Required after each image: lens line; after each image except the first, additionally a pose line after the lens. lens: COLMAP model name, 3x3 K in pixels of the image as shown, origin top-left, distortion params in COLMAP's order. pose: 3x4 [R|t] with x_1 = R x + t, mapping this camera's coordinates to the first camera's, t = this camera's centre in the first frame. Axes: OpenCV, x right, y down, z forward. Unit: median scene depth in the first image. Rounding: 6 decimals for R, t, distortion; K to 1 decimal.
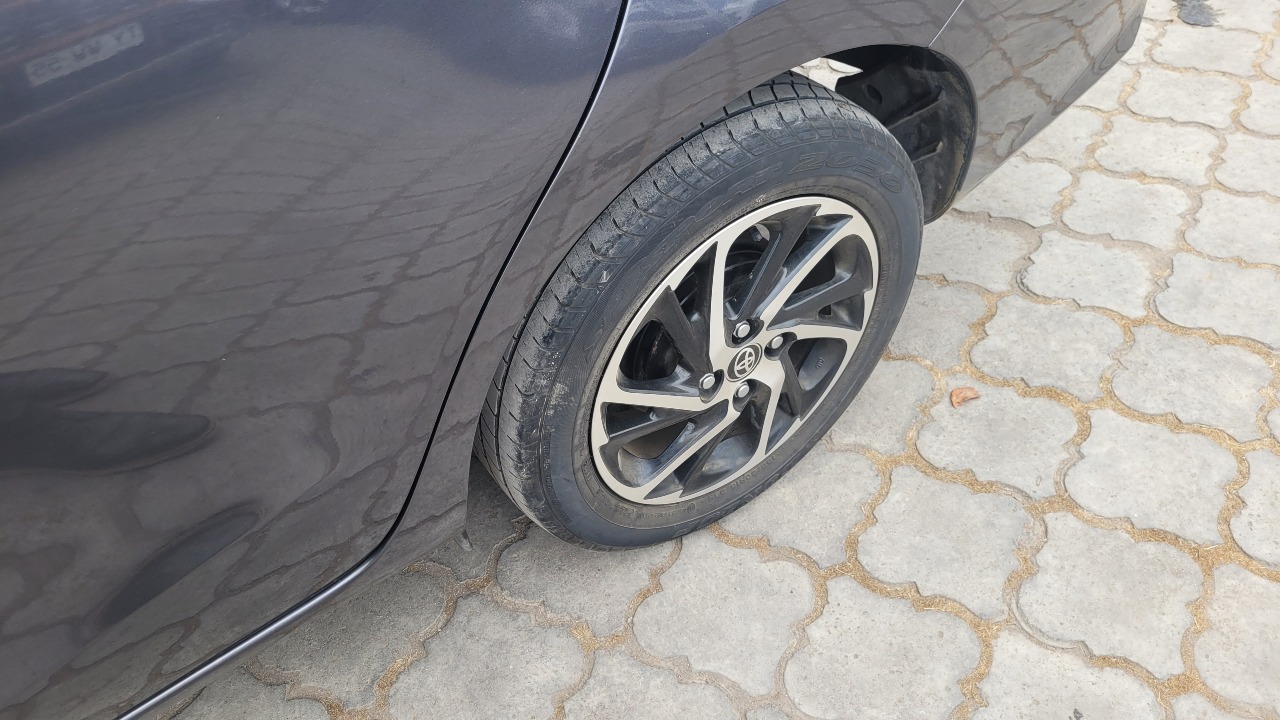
lens RADIAL K [[972.8, 0, 632.8], [0, 972.8, 360.6], [0, 0, 1]] dist [0.039055, -0.030400]
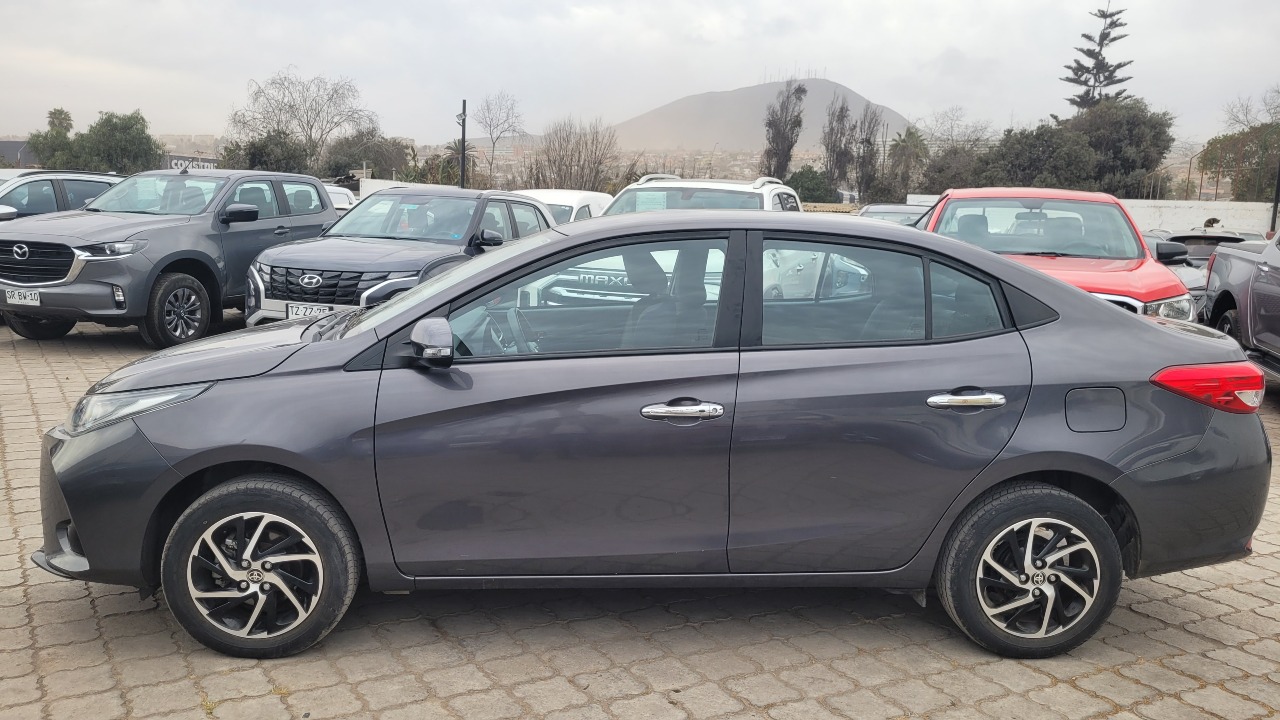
lens RADIAL K [[972.8, 0, 631.9], [0, 972.8, 363.5], [0, 0, 1]] dist [0.039055, -0.030400]
pose [[0.845915, 0.162466, -0.507968, 0.437852], [-0.437522, 0.756048, -0.486791, 1.373114], [0.304962, 0.634032, 0.710635, -1.736083]]
